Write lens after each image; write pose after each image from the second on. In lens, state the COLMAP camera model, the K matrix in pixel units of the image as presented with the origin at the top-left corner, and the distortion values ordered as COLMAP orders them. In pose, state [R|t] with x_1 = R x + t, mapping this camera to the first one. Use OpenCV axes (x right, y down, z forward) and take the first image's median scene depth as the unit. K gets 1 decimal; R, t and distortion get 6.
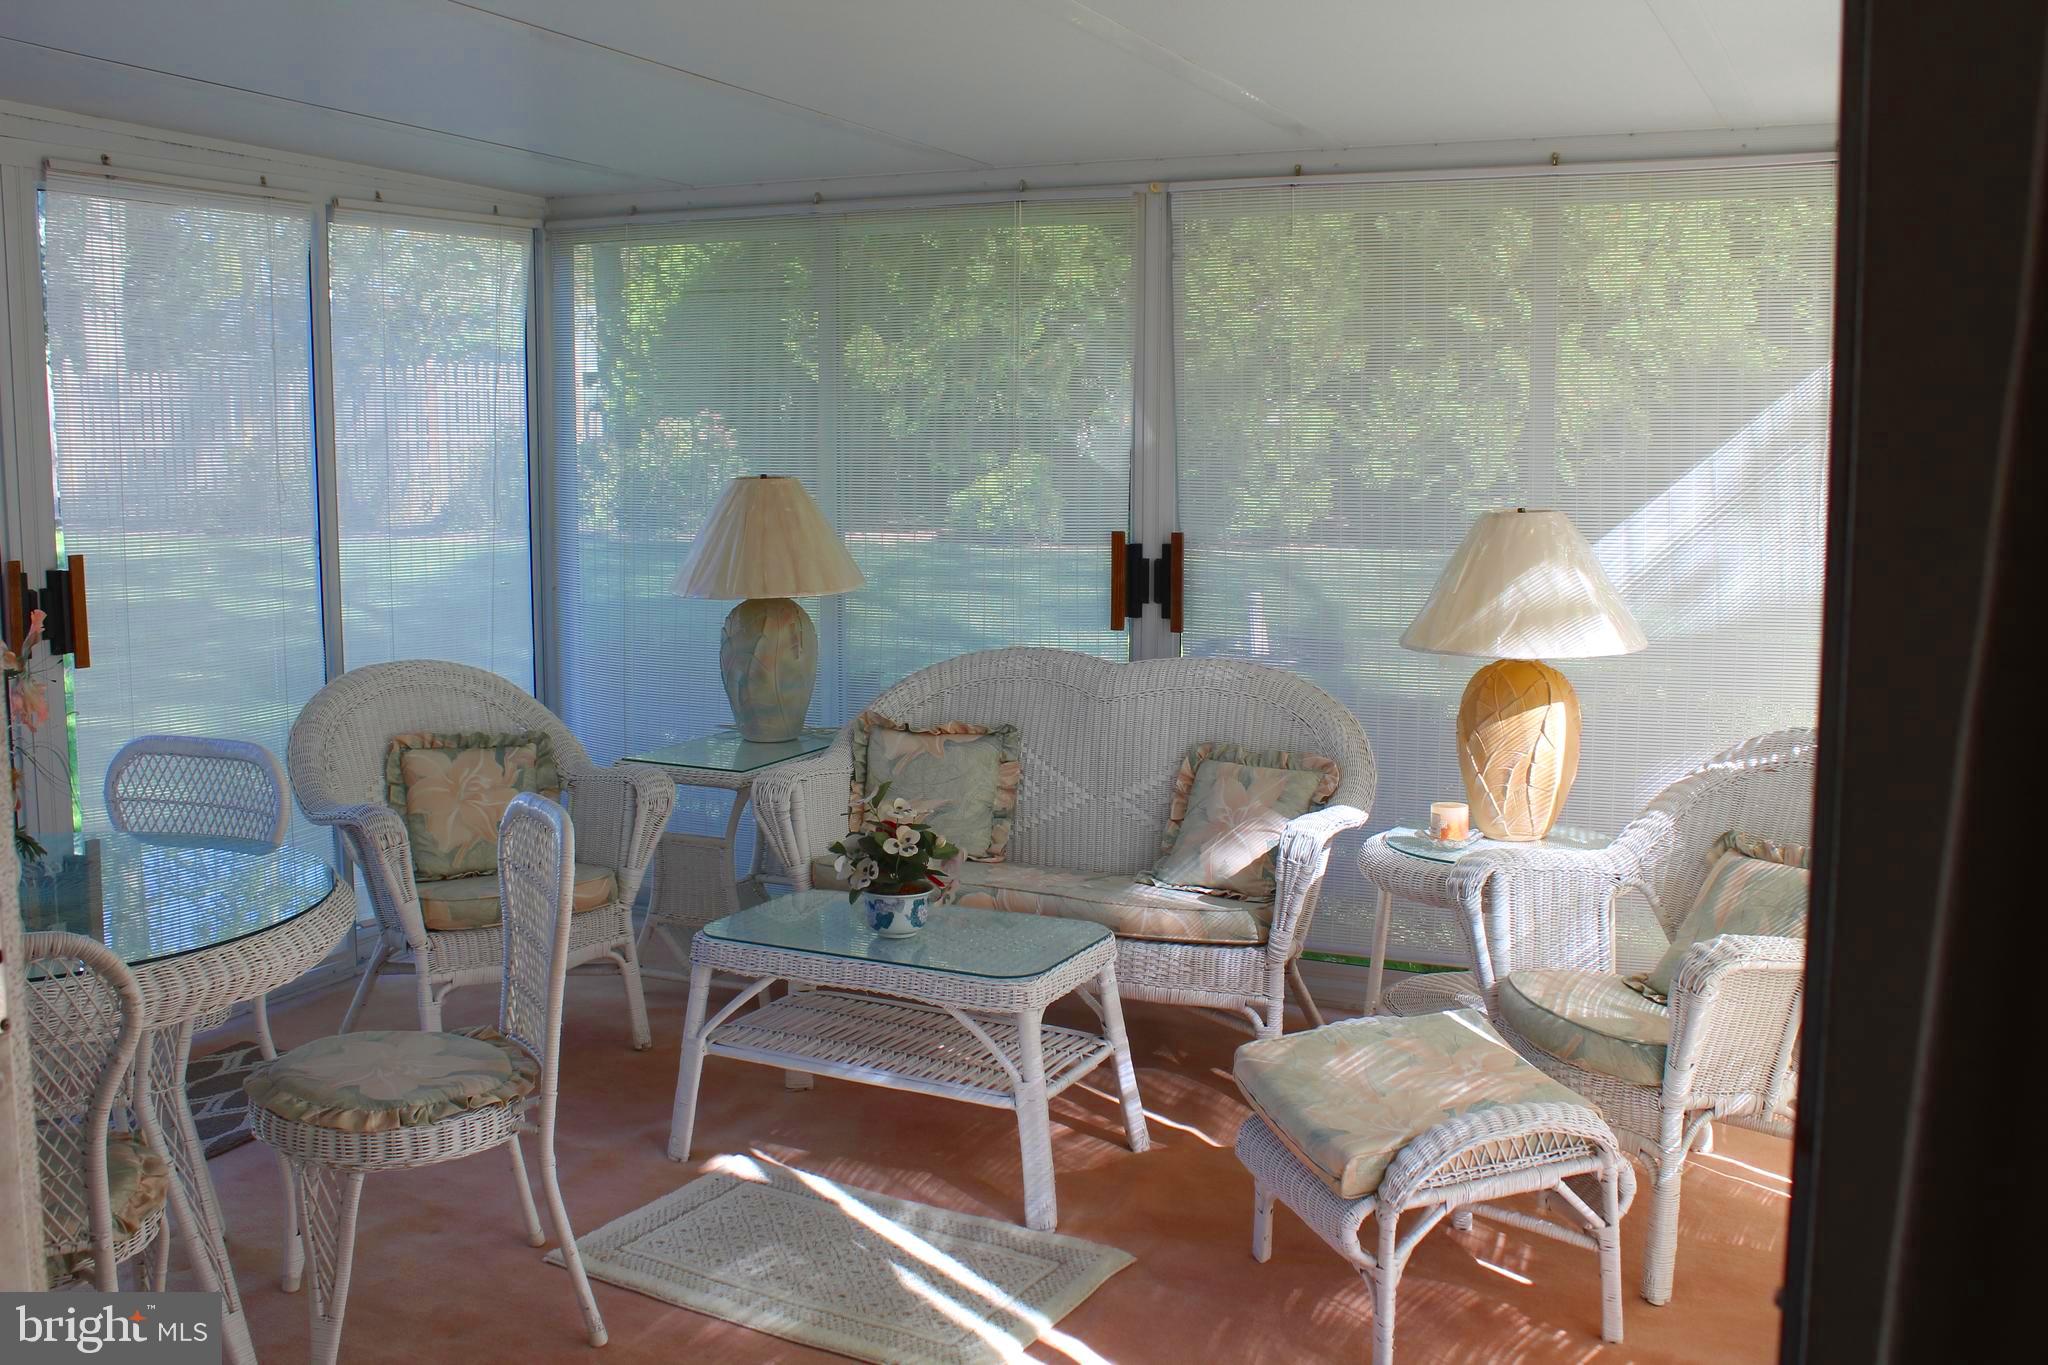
lens RADIAL K [[1976.4, 0, 1024.4], [0, 1976.4, 682.2], [0, 0, 1]] dist [-0.017073, 0.000000]
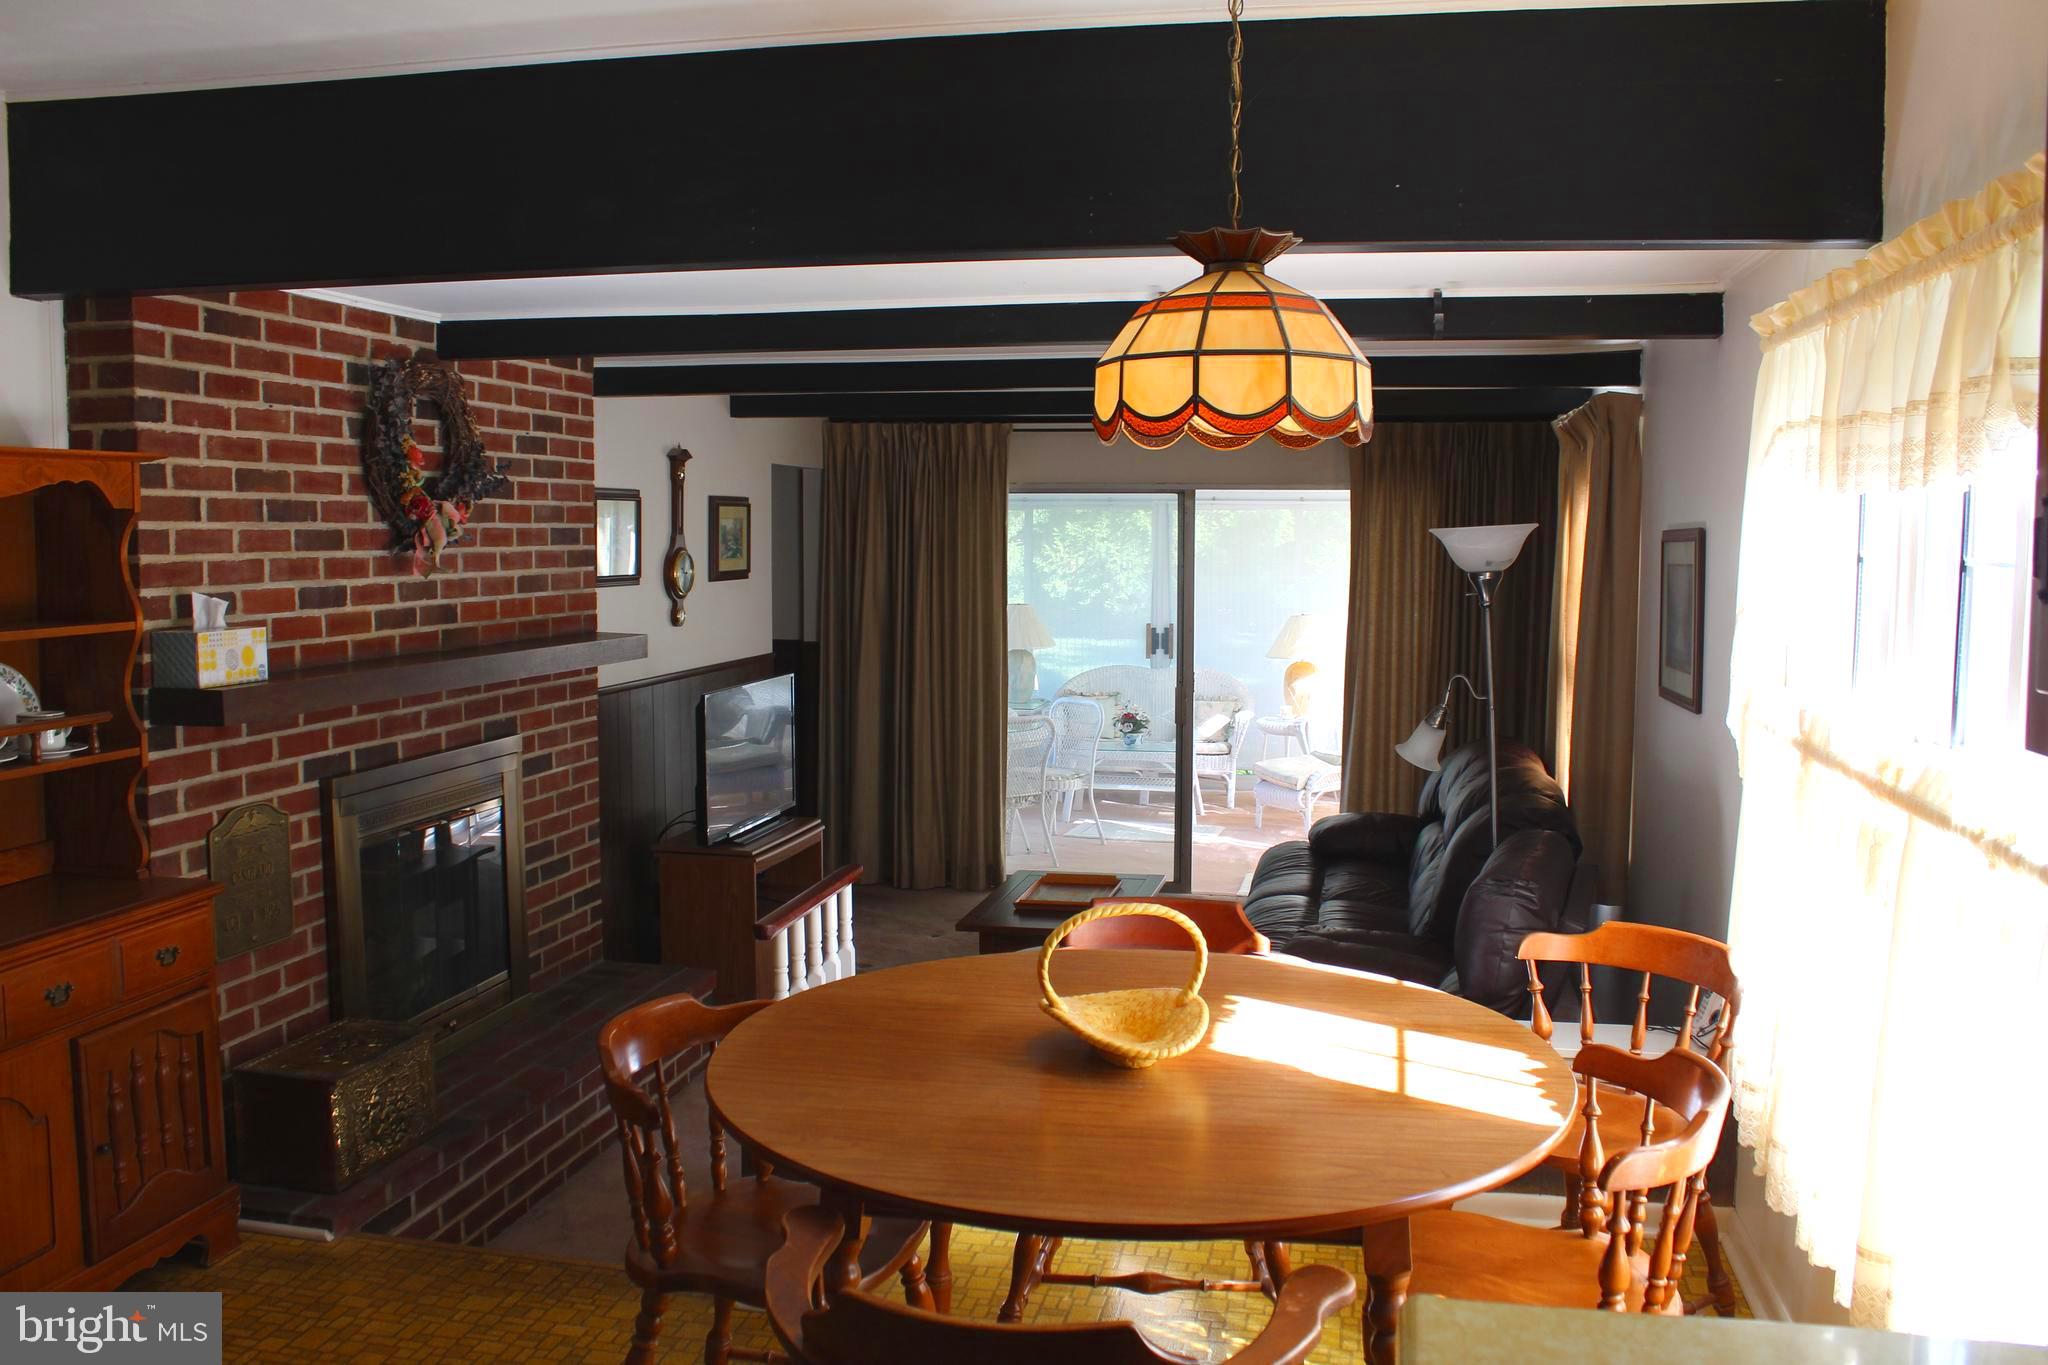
lens RADIAL K [[1709.0, 0, 1024.1], [0, 1709.0, 682.9], [0, 0, 1]] dist [-0.130086, 0.032793]
pose [[0.974168, -0.020469, 0.224894, -0.152438], [0.030713, 0.998639, -0.042146, 0.023881], [-0.223725, 0.047964, 0.973471, -0.295506]]
